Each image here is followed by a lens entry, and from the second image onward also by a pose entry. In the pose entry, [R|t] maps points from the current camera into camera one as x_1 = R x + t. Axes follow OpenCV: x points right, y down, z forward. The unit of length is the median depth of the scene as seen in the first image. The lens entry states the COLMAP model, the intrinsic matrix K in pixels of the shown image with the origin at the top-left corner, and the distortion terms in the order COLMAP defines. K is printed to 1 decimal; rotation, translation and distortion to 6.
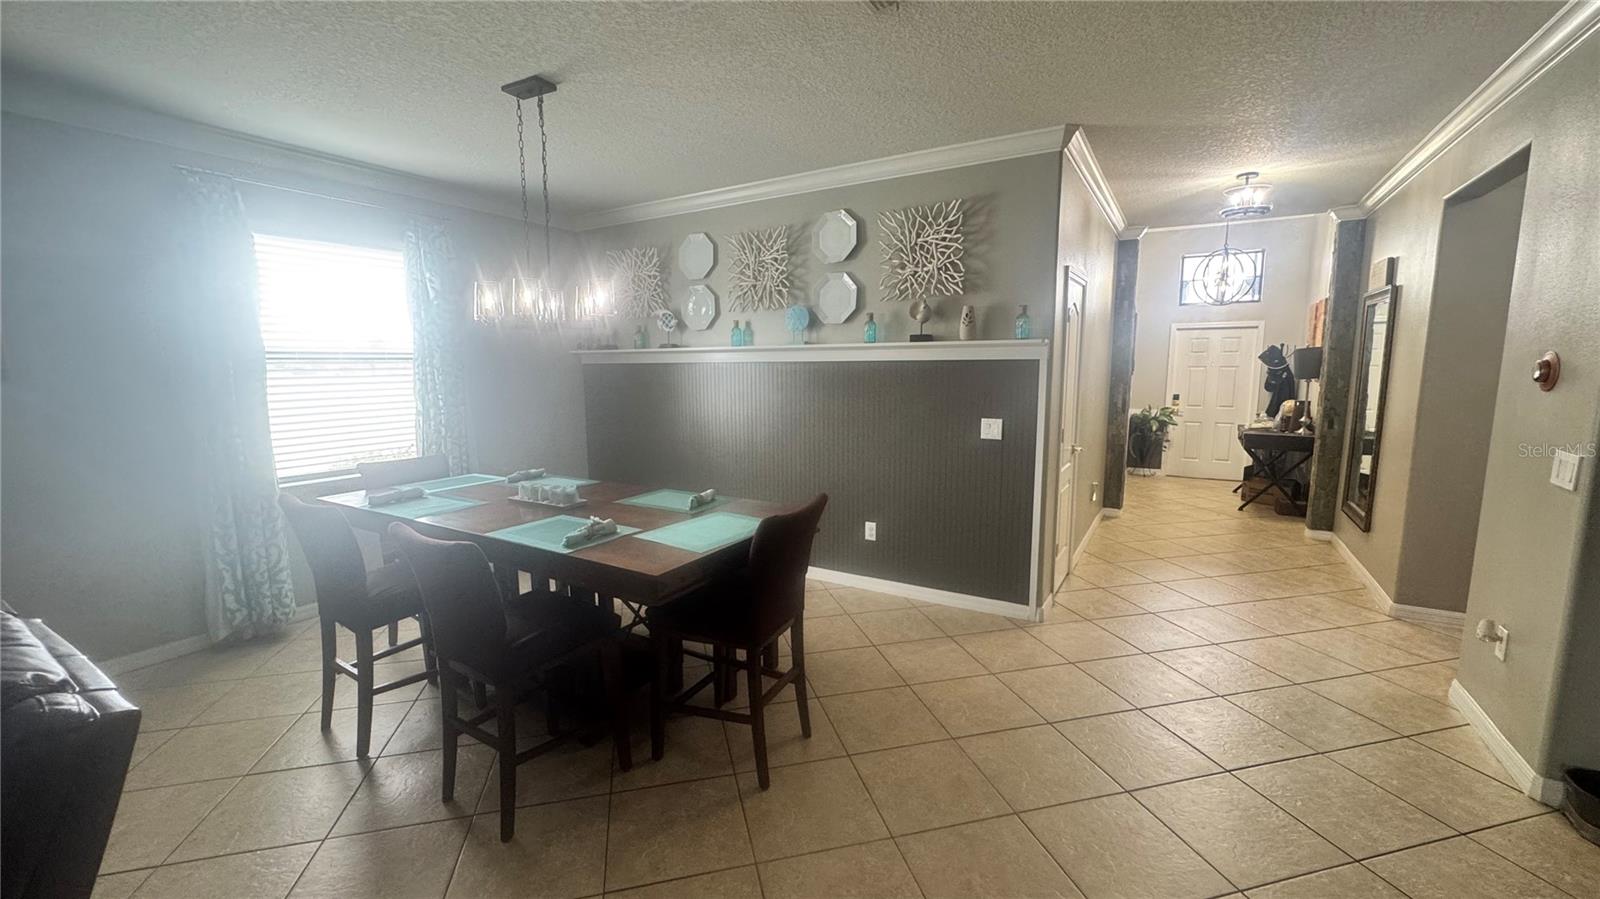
lens RADIAL K [[628.8, 0, 800.0], [0, 628.8, 449.5], [0, 0, 1]] dist [-0.007269, -0.000151]
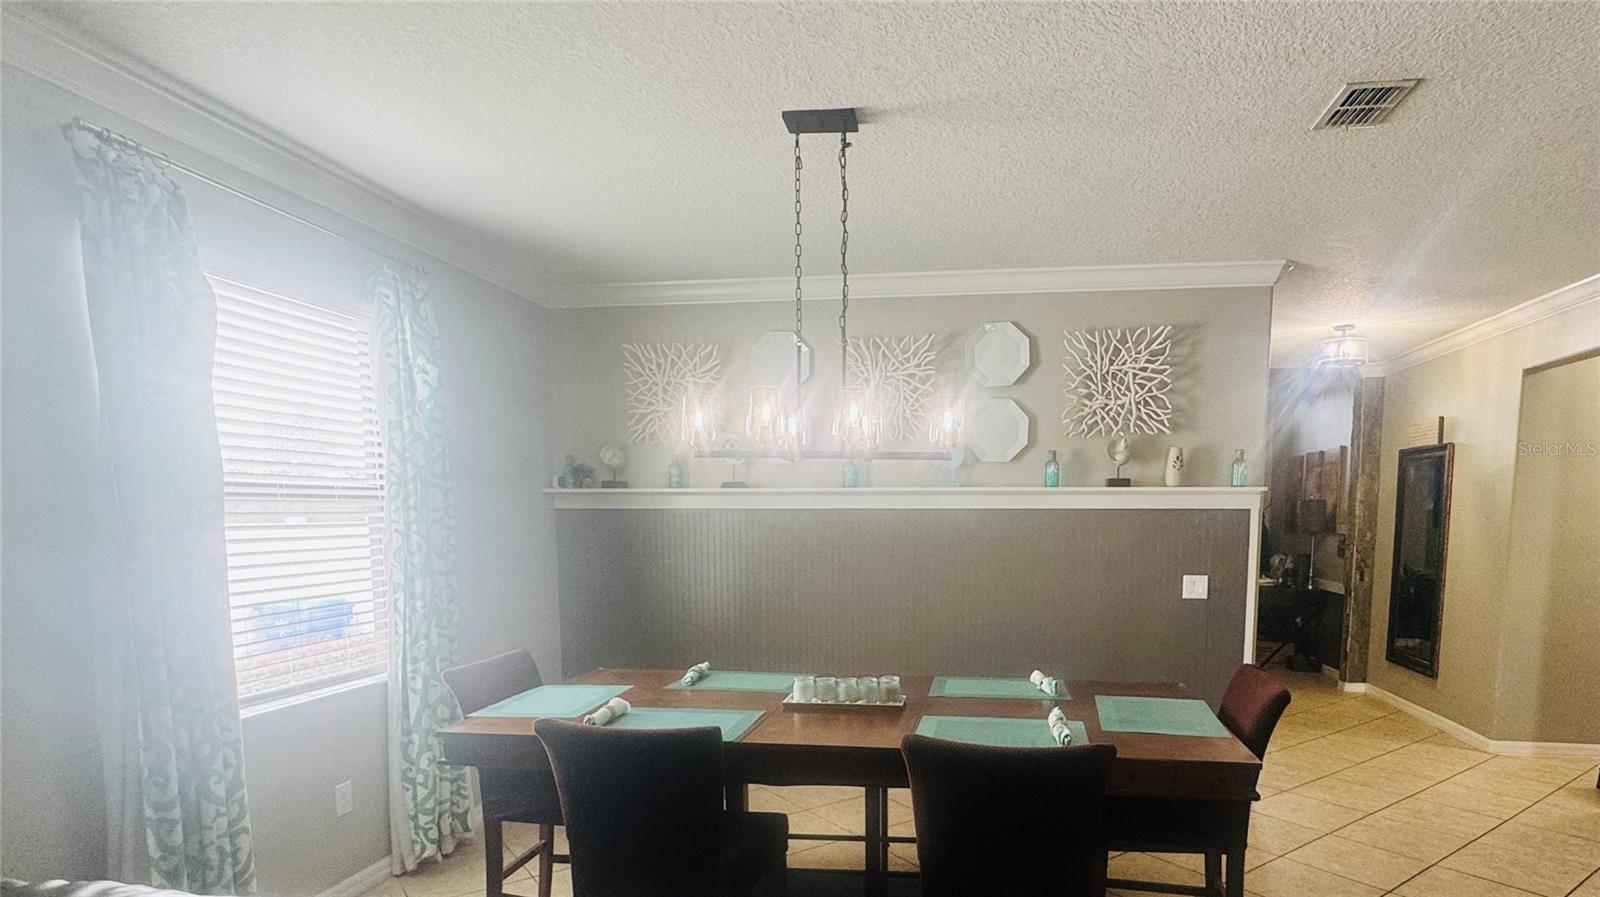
lens RADIAL K [[850.9, 0, 885.5], [0, 850.9, 609.2], [0, 0, 1]] dist [-0.011433, 0.000130]
pose [[0.915724, -0.037187, 0.400084, -0.498782], [0.047314, 0.998760, -0.015461, -0.002980], [-0.399013, 0.033088, 0.916348, 0.069544]]
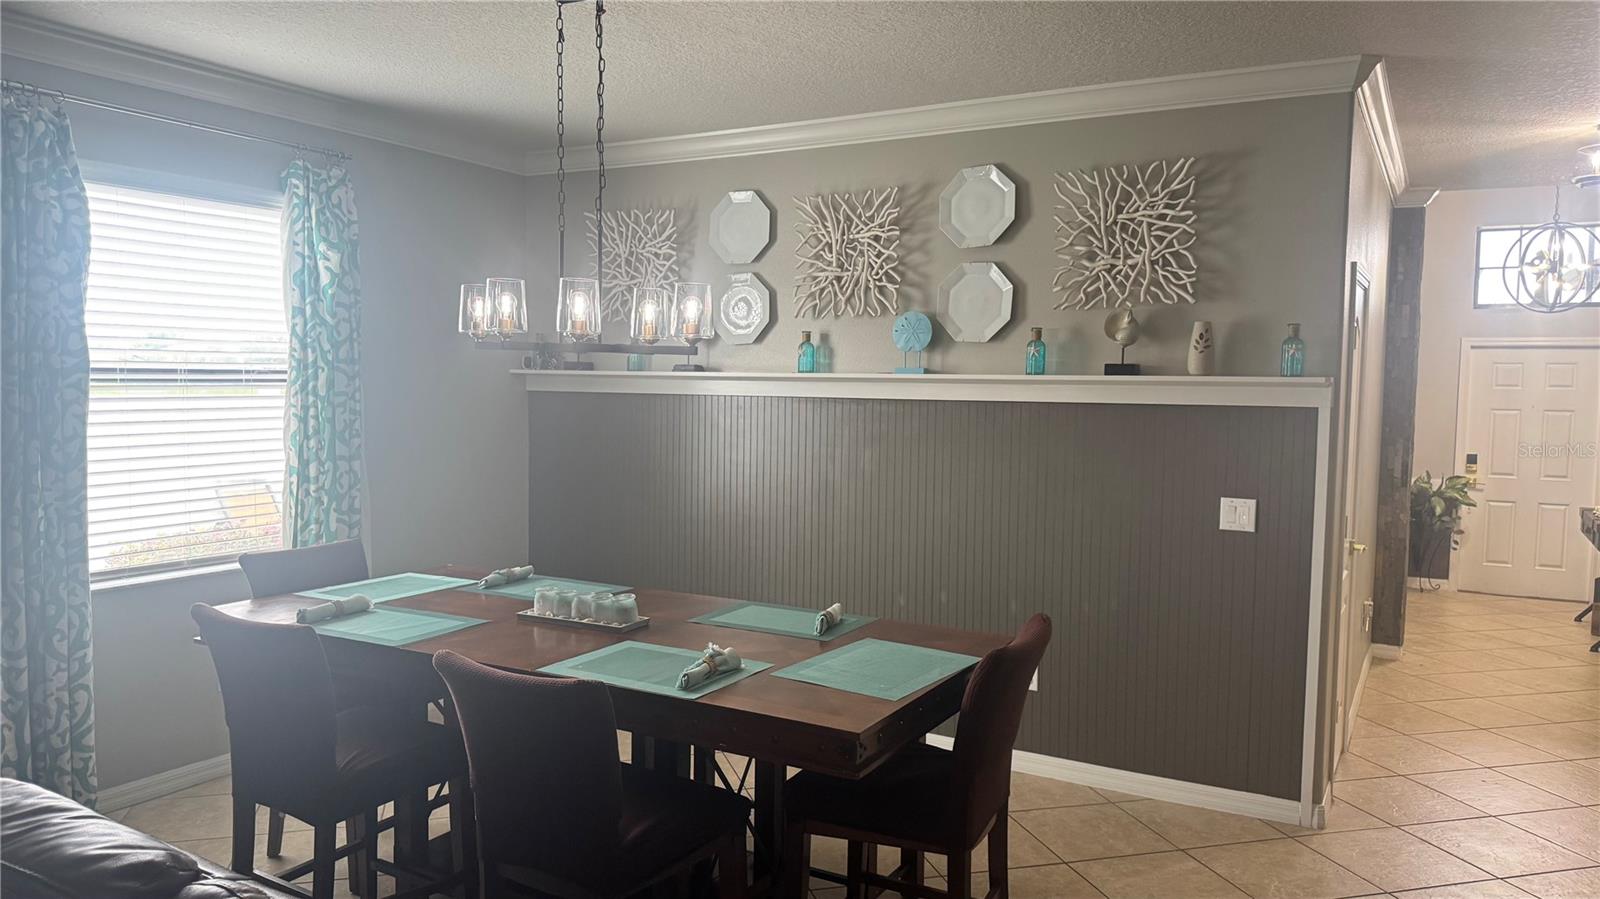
lens RADIAL K [[1101.9, 0, 793.2], [0, 1101.9, 459.3], [0, 0, 1]] dist [0.100405, -0.144825]
pose [[0.999447, 0.018190, 0.027835, -0.151017], [-0.016362, 0.997780, -0.064552, -0.007126], [-0.028947, 0.064061, 0.997526, -0.094740]]
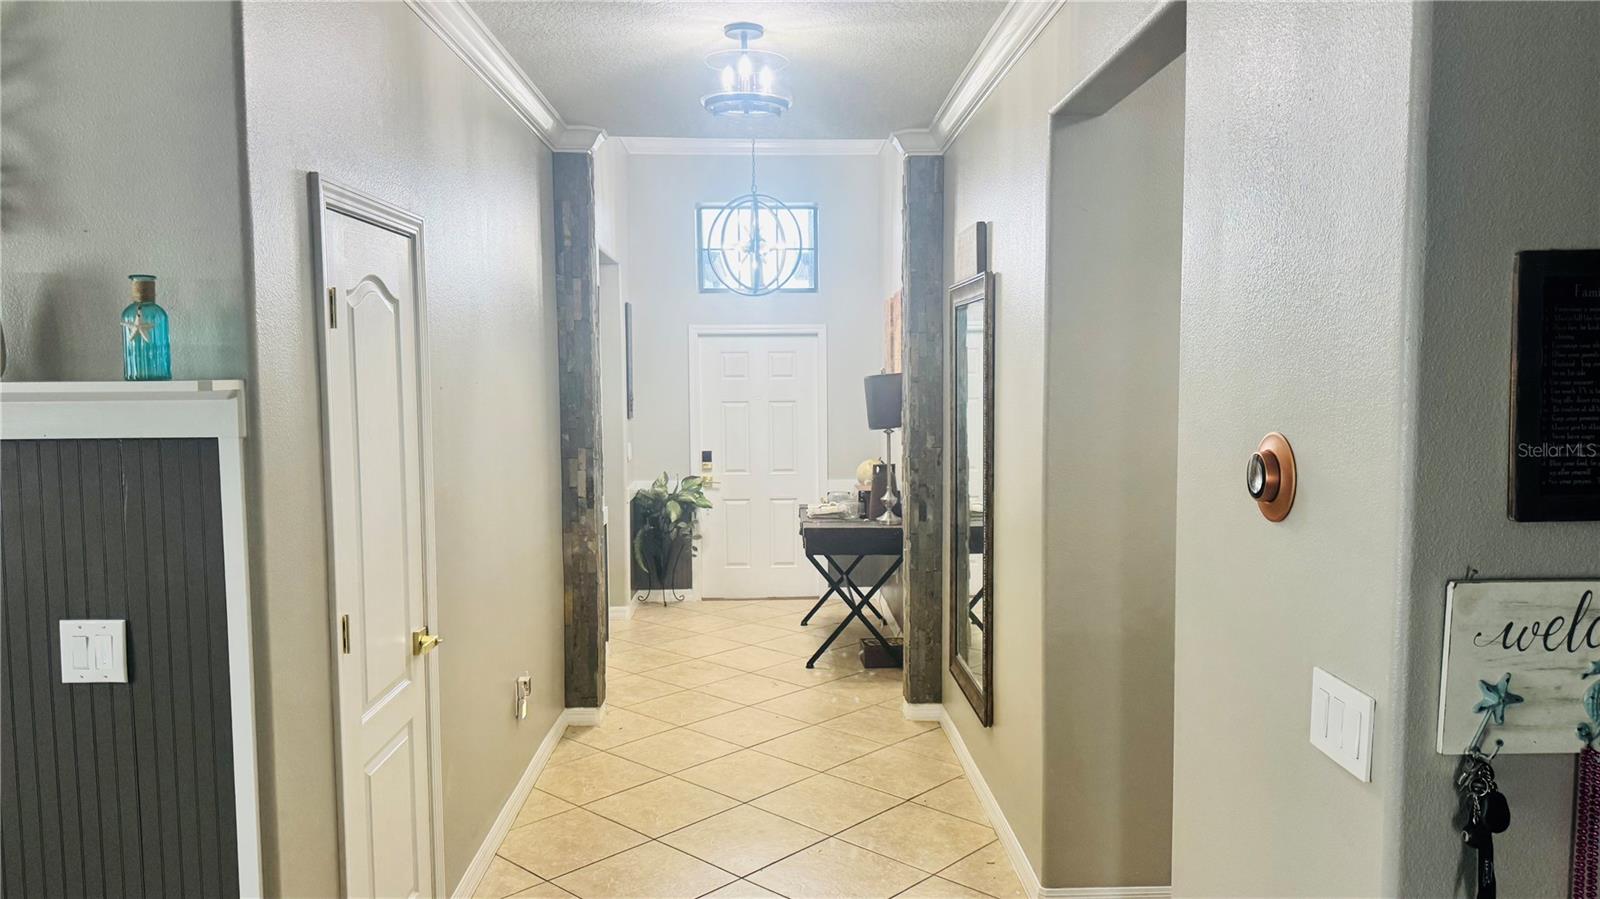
lens RADIAL K [[1101.9, 0, 793.2], [0, 1101.9, 459.3], [0, 0, 1]] dist [0.100405, -0.144825]
pose [[0.837819, -0.040988, 0.544407, 0.259535], [0.074860, 0.996384, -0.040189, -0.070398], [-0.540791, 0.074426, 0.837858, 0.277345]]
